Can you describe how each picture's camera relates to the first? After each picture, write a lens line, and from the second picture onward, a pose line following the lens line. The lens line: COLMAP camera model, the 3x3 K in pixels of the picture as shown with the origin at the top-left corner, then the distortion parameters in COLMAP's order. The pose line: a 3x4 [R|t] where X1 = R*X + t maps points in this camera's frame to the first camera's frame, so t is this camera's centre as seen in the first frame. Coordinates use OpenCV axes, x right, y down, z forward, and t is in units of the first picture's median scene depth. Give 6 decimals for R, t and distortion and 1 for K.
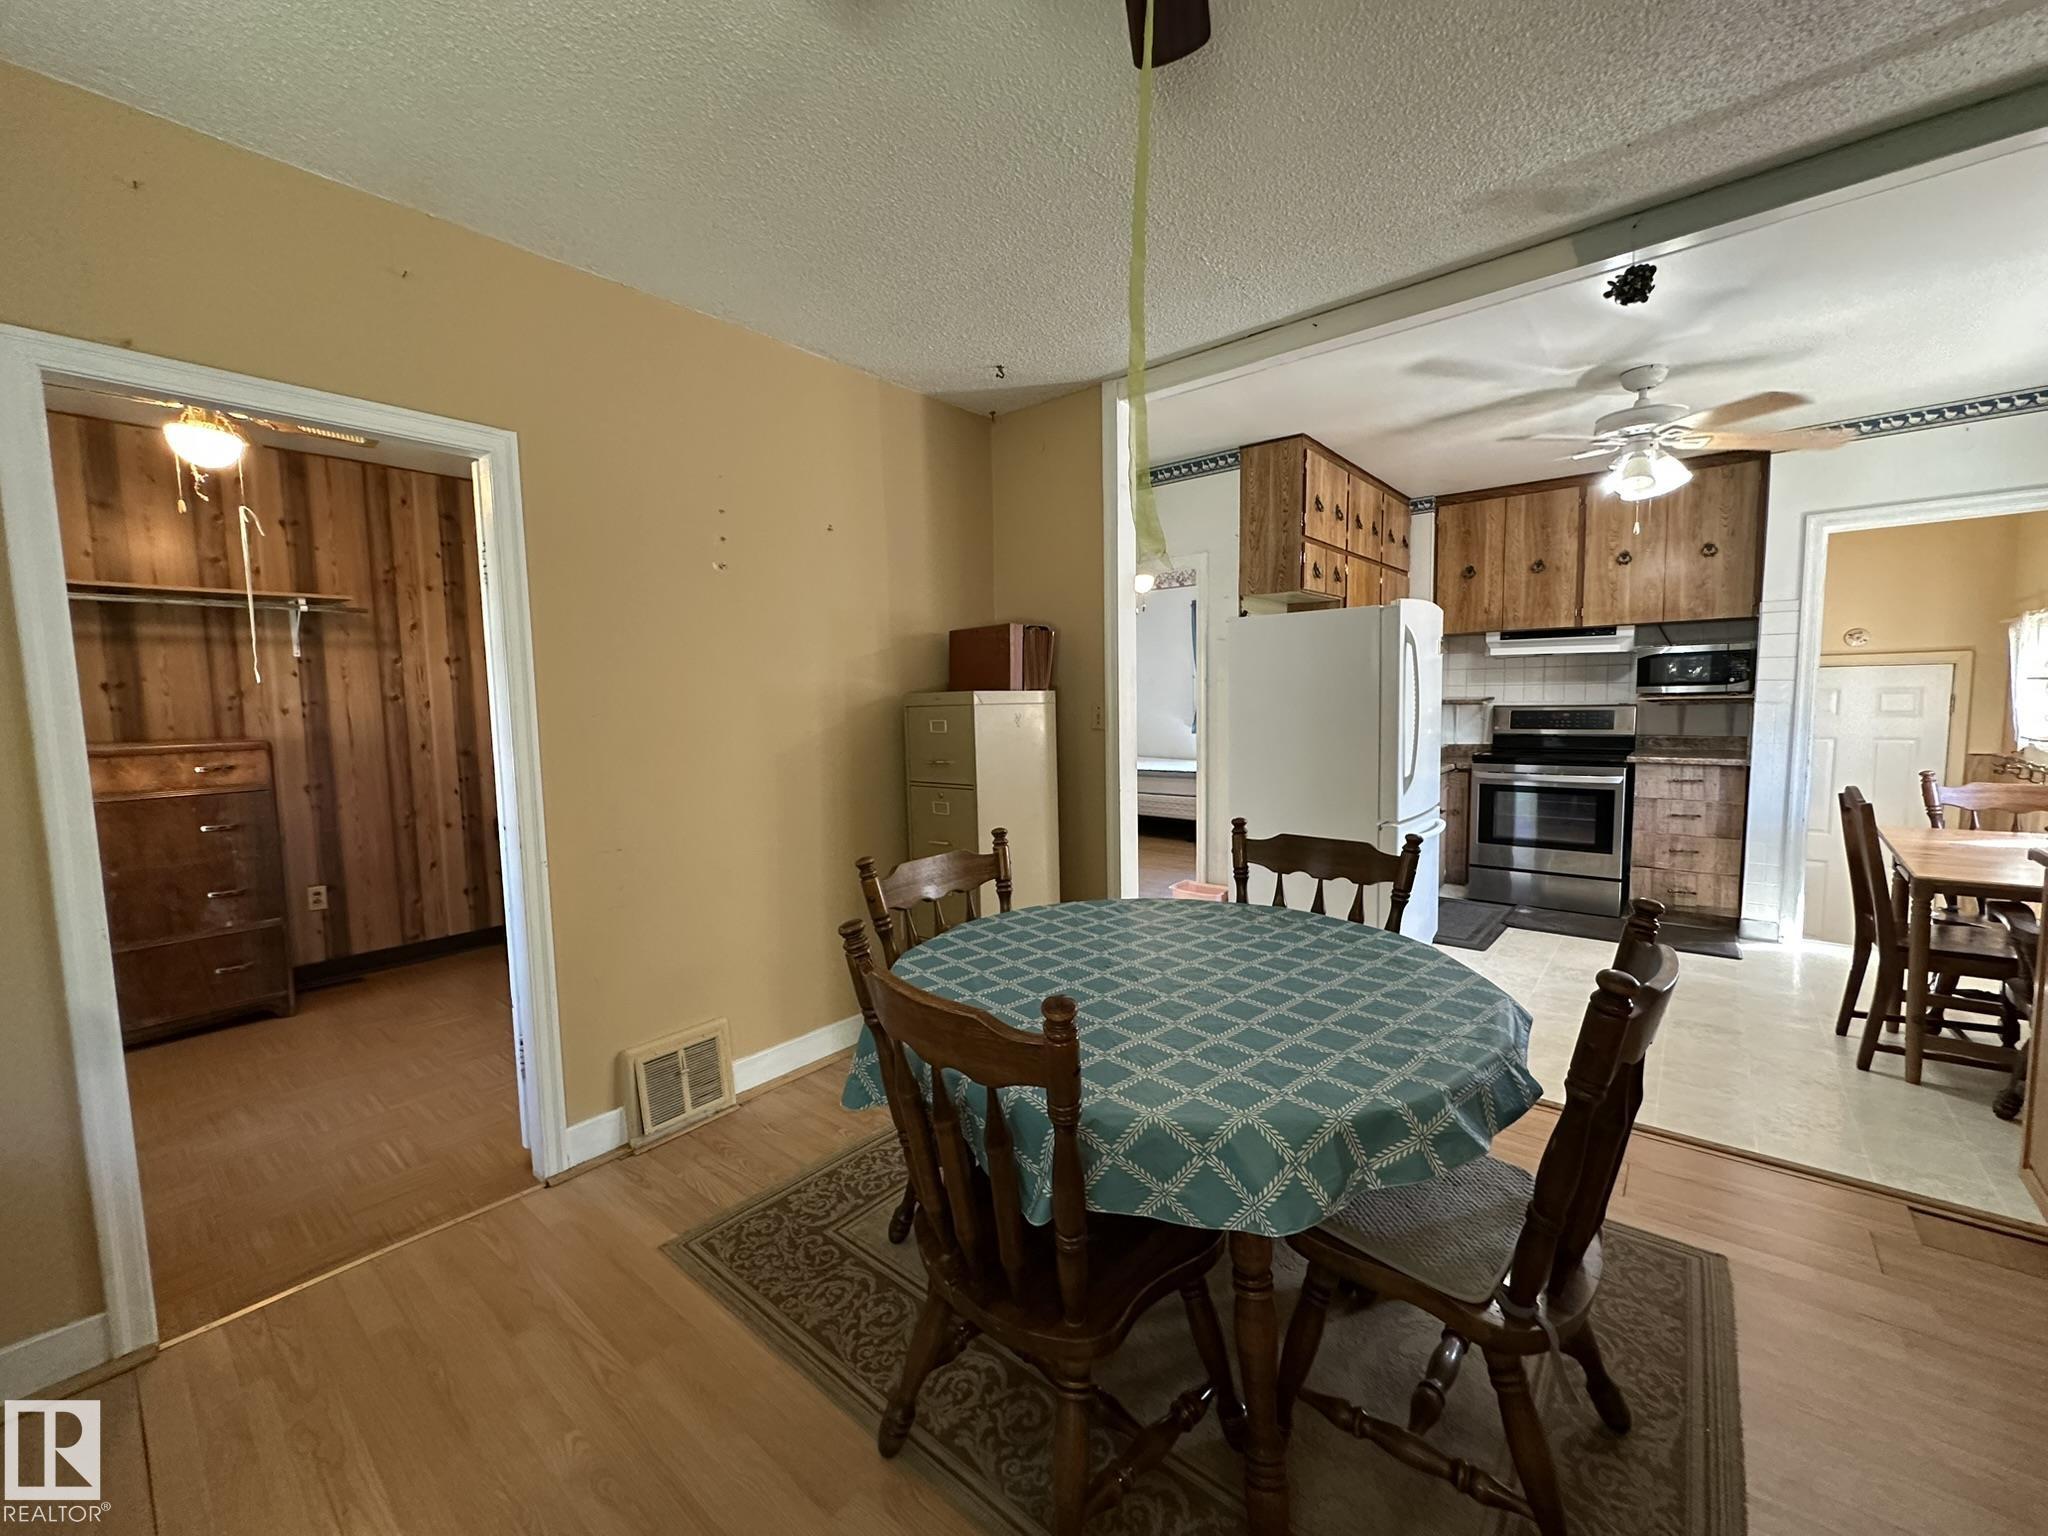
lens RADIAL K [[816.3, 0, 1026.3], [0, 816.3, 767.8], [0, 0, 1]] dist [-0.004649, 0.001020]
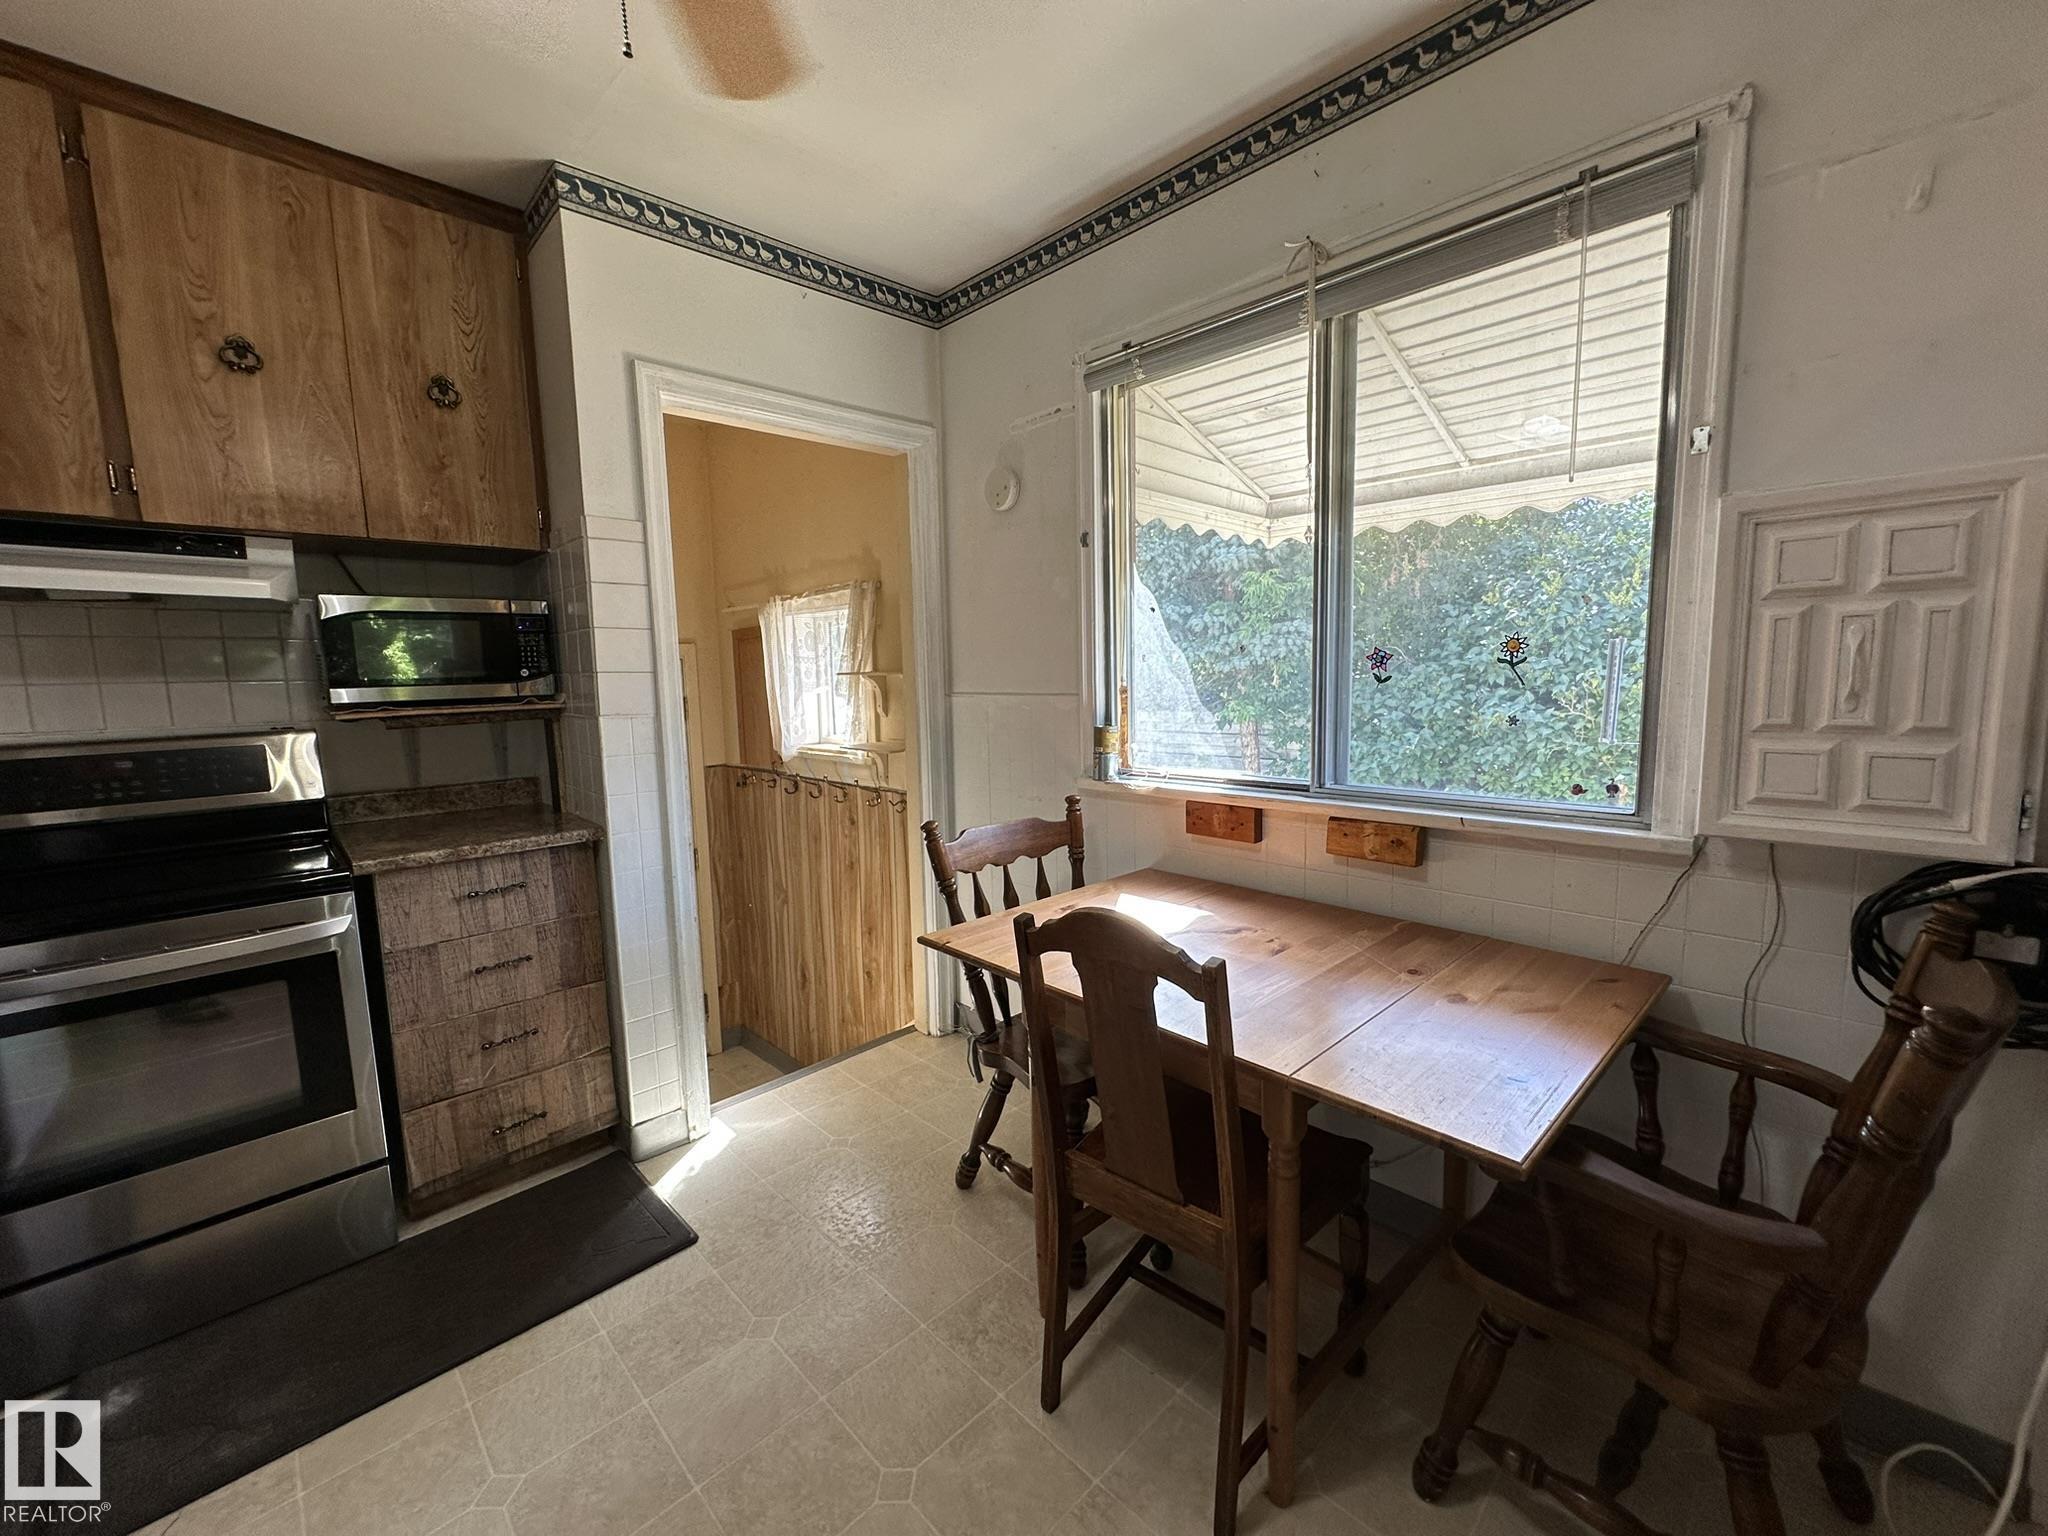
lens RADIAL K [[816.3, 0, 1018.5], [0, 816.3, 768.9], [0, 0, 1]] dist [-0.004649, 0.001020]
pose [[0.105098, -0.099327, 0.989489, 0.406802], [0.109344, 0.990121, 0.087777, -0.062136], [-0.988432, 0.098970, 0.114921, 0.667815]]
